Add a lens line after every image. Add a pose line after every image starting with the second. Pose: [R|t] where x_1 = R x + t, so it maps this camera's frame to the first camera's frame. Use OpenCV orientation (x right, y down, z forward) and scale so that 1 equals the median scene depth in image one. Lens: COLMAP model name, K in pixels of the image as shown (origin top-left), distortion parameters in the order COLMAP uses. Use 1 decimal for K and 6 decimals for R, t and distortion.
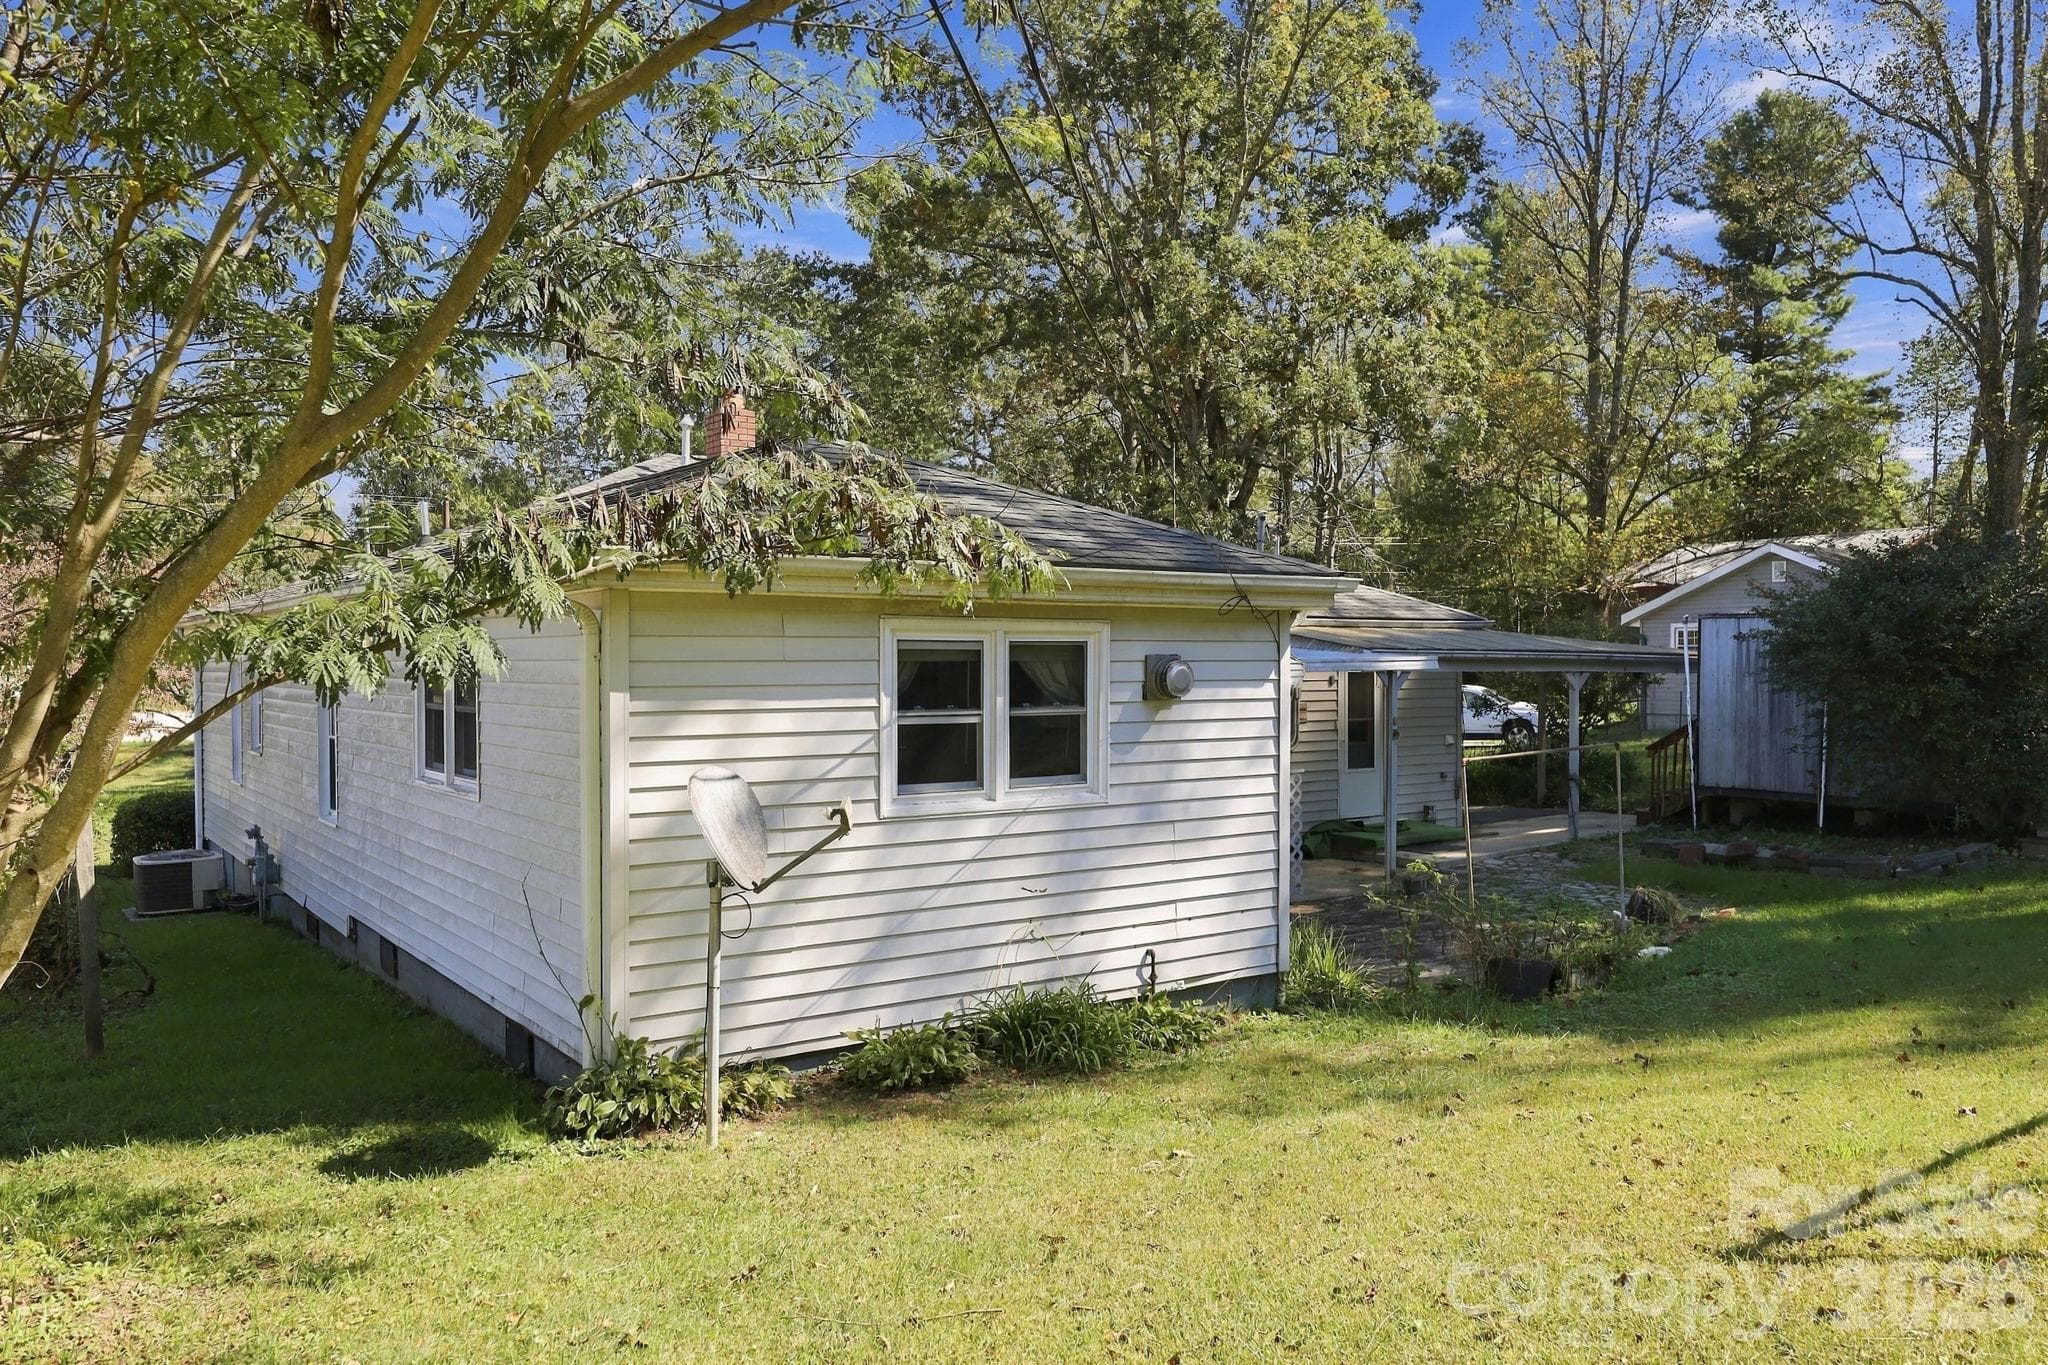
lens RADIAL K [[1513.3, 0, 1024.0], [0, 1513.3, 682.5], [0, 0, 1]] dist [-0.004807, -0.005345]
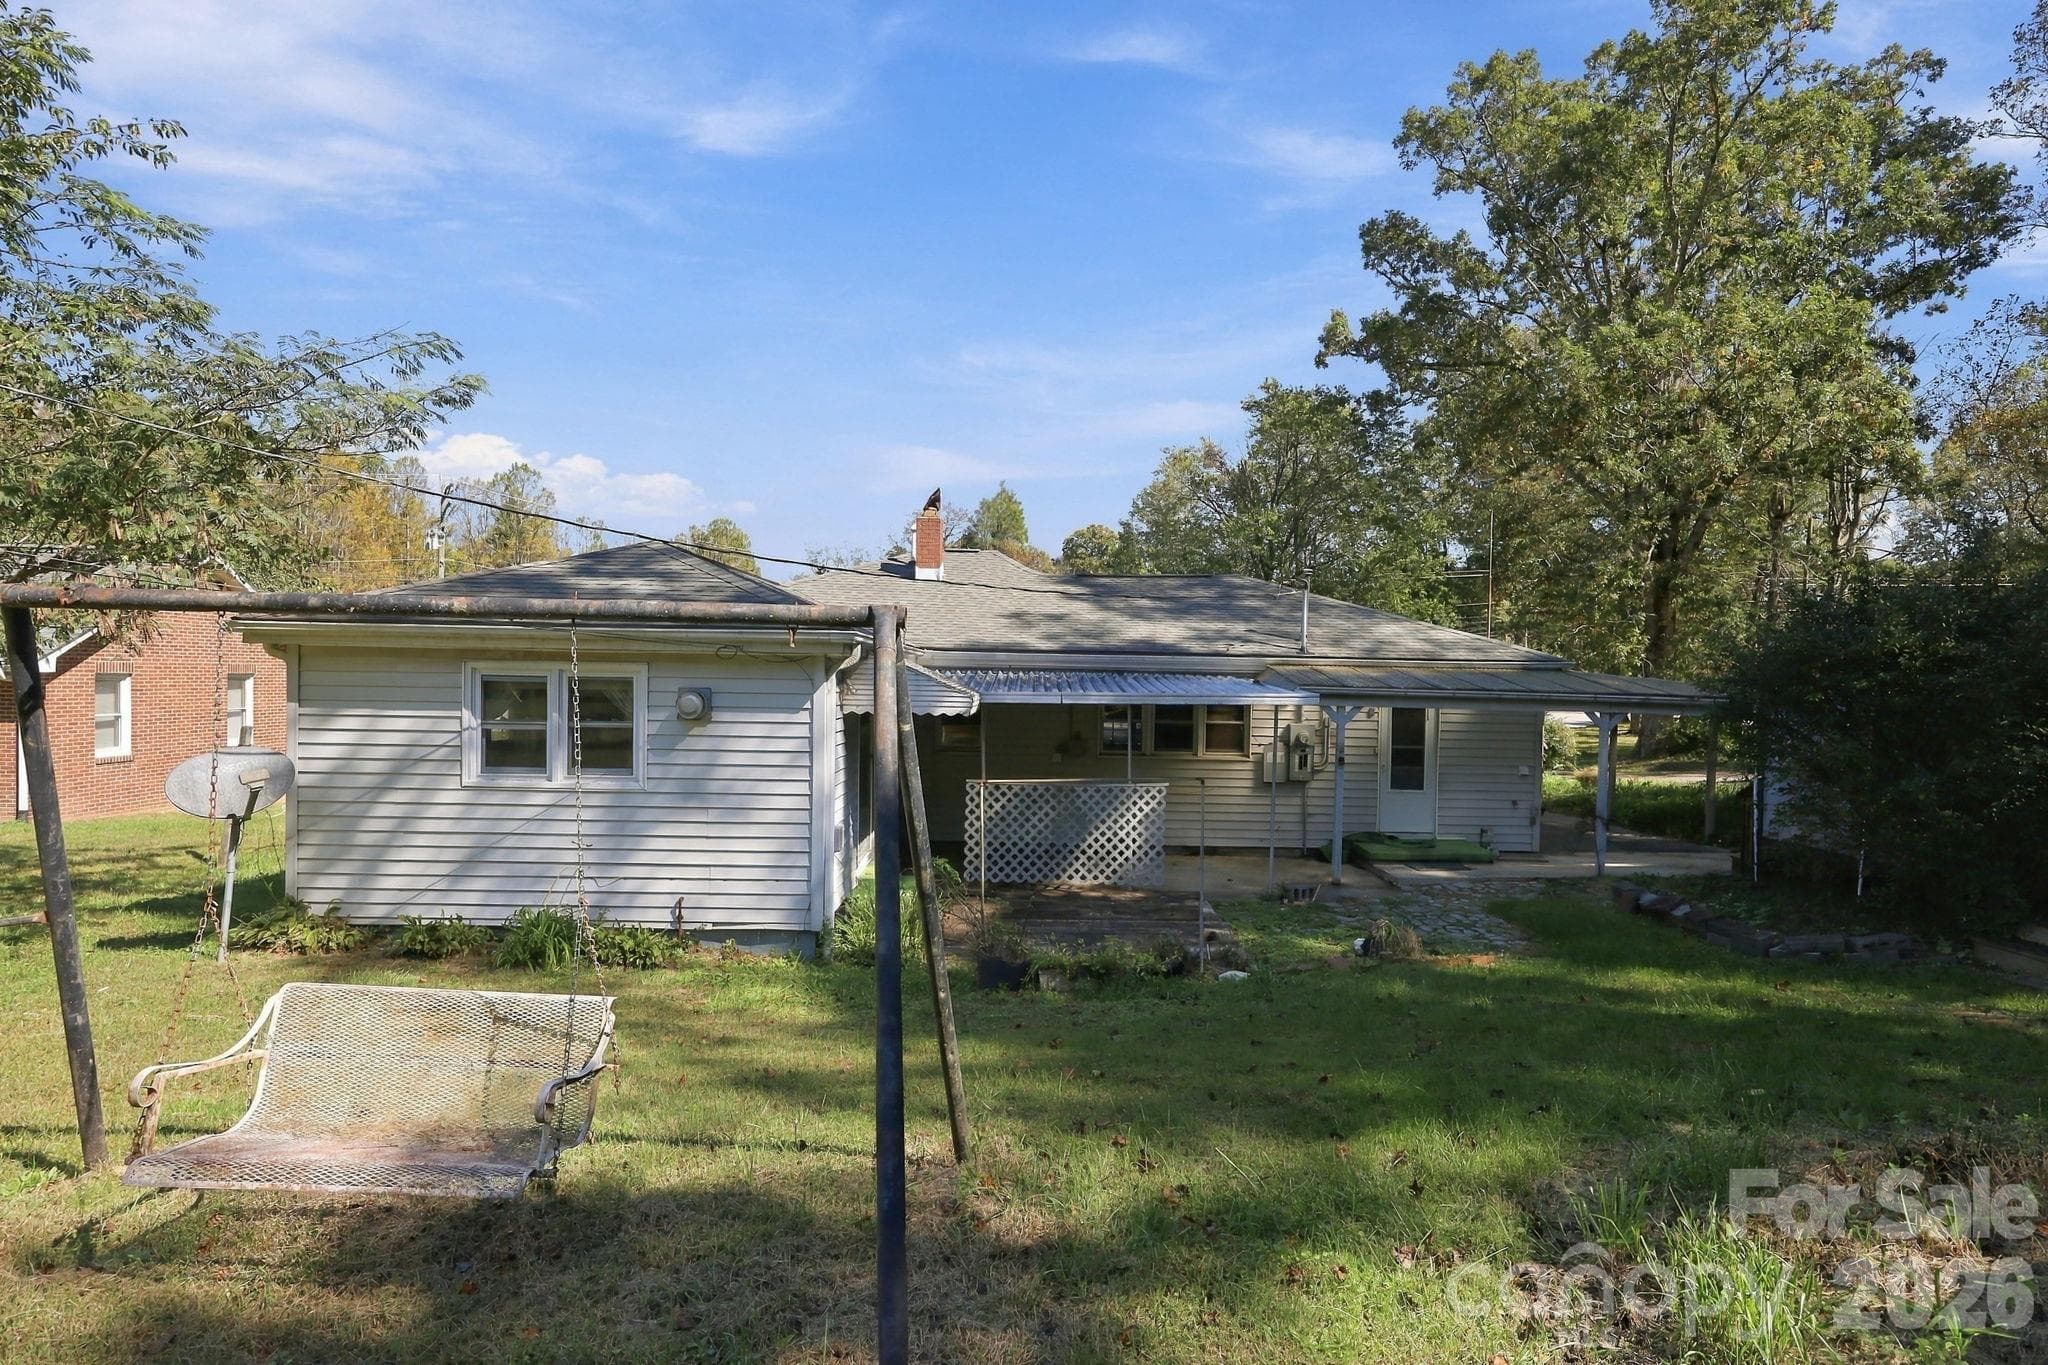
lens RADIAL K [[1014.3, 0, 1036.8], [0, 1014.3, 703.9], [0, 0, 1]] dist [0.002930, -0.000388]
pose [[0.820073, 0.032340, -0.571344, 0.902845], [-0.027756, 0.999475, 0.016735, -0.028420], [0.571585, 0.002134, 0.820540, 0.421118]]
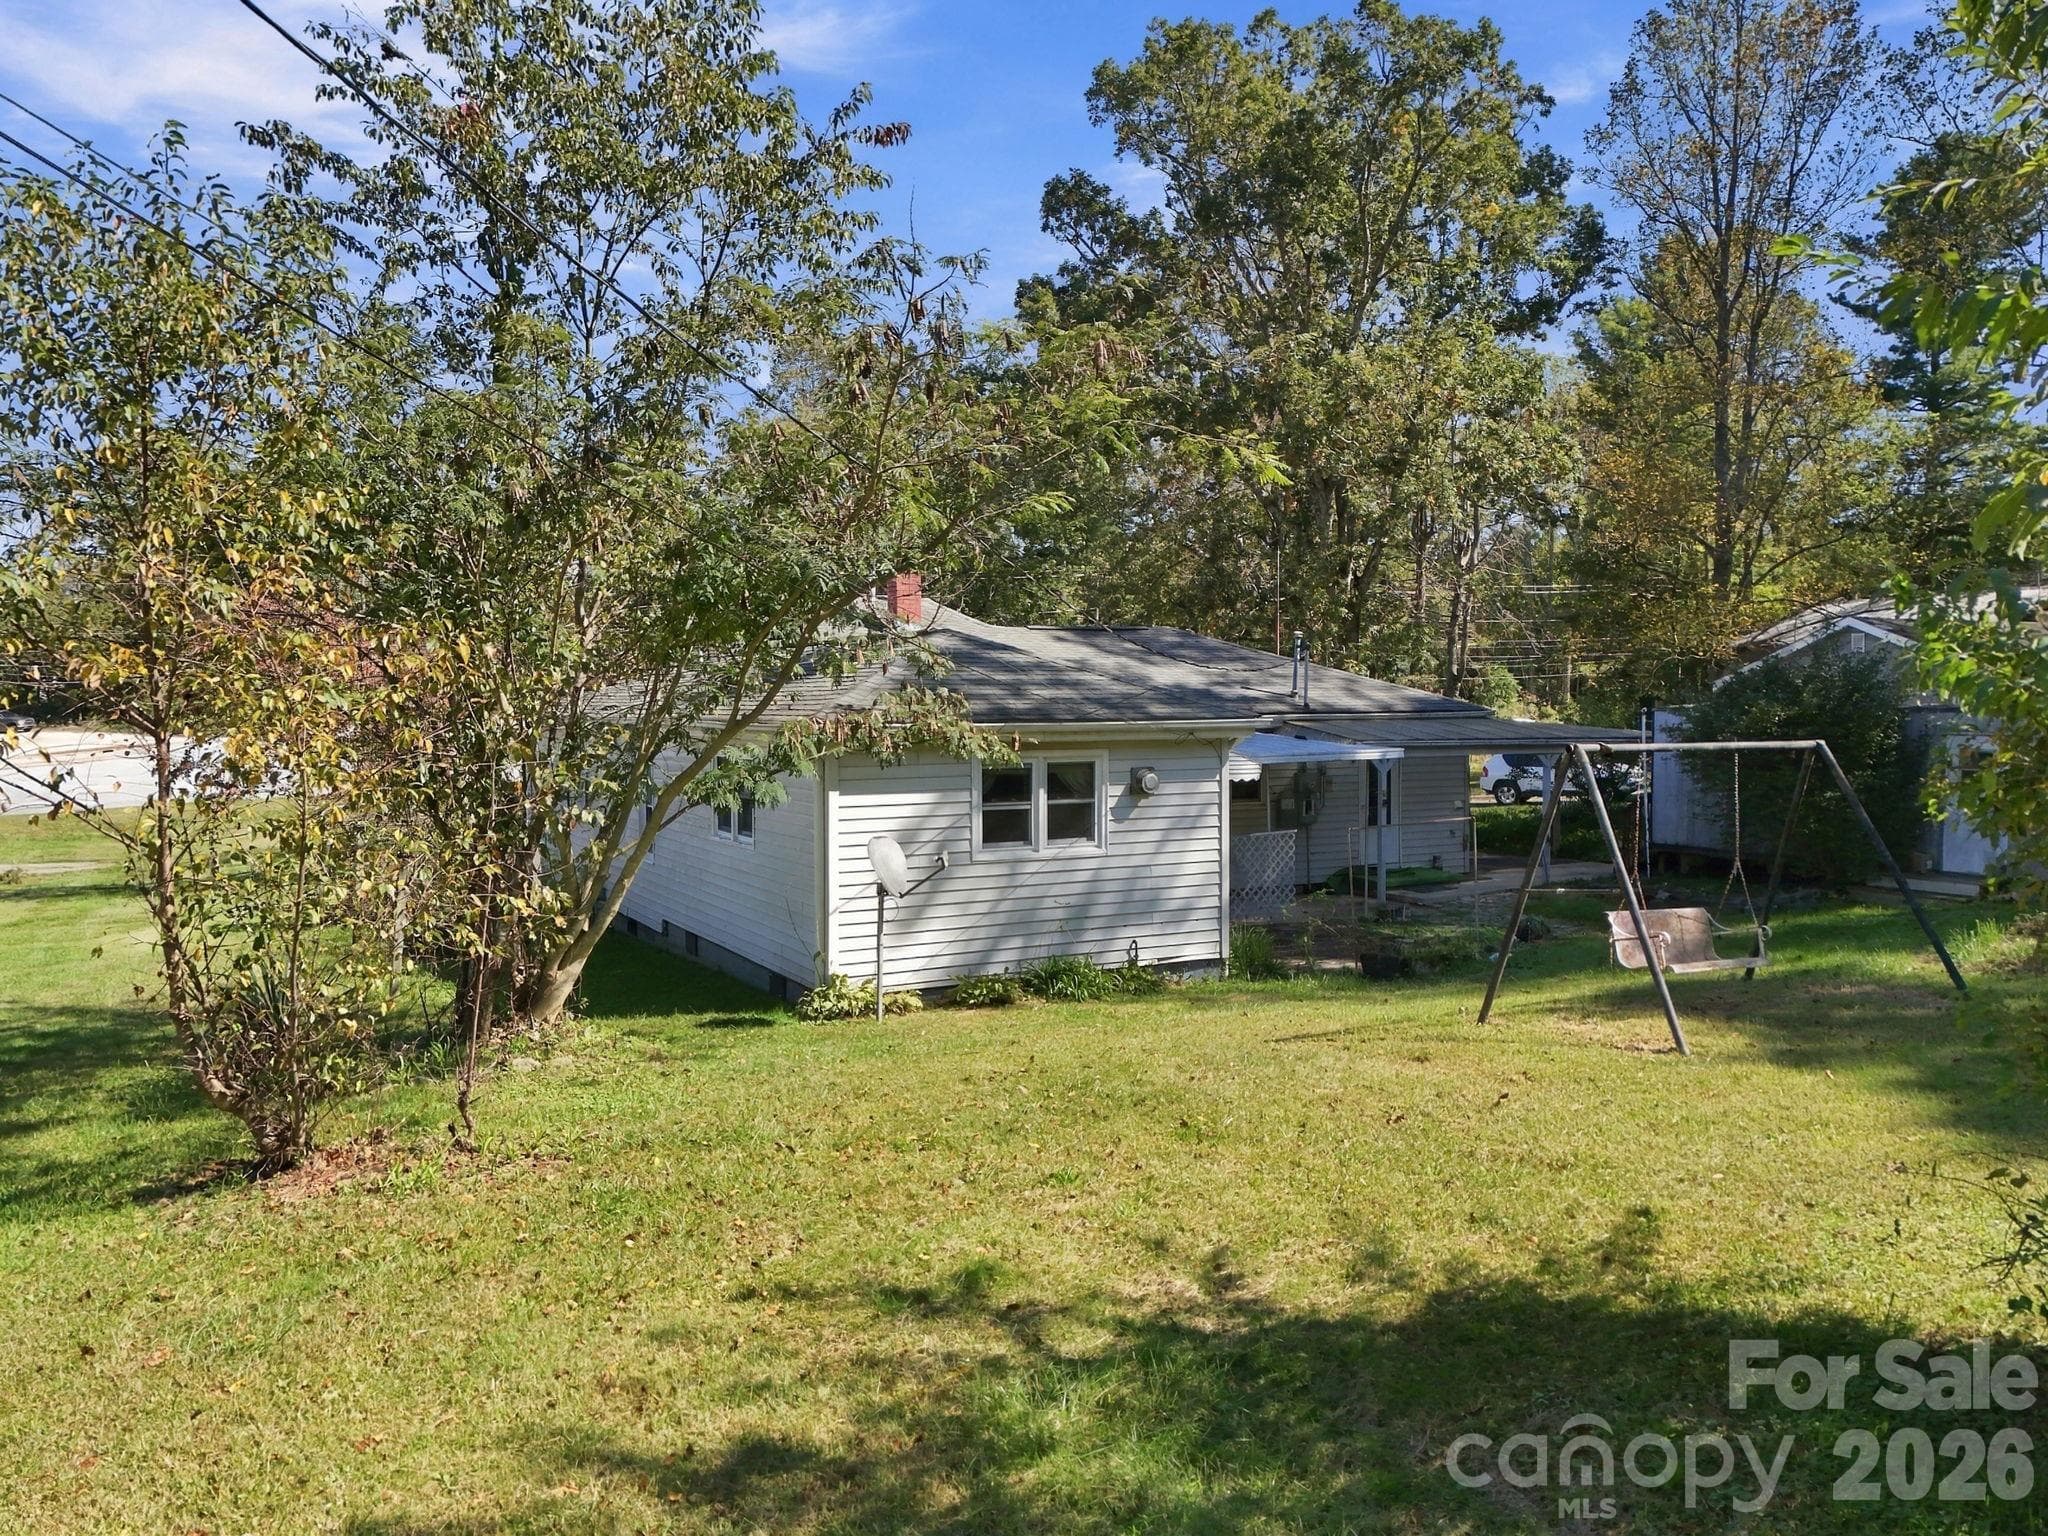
lens RADIAL K [[1522.3, 0, 1006.3], [0, 1522.3, 766.7], [0, 0, 1]] dist [0.037995, 0.004088]
pose [[0.990627, 0.001356, -0.136590, 0.177277], [0.002504, 0.999602, 0.028082, -0.068509], [0.136574, -0.028161, 0.990230, -0.727243]]
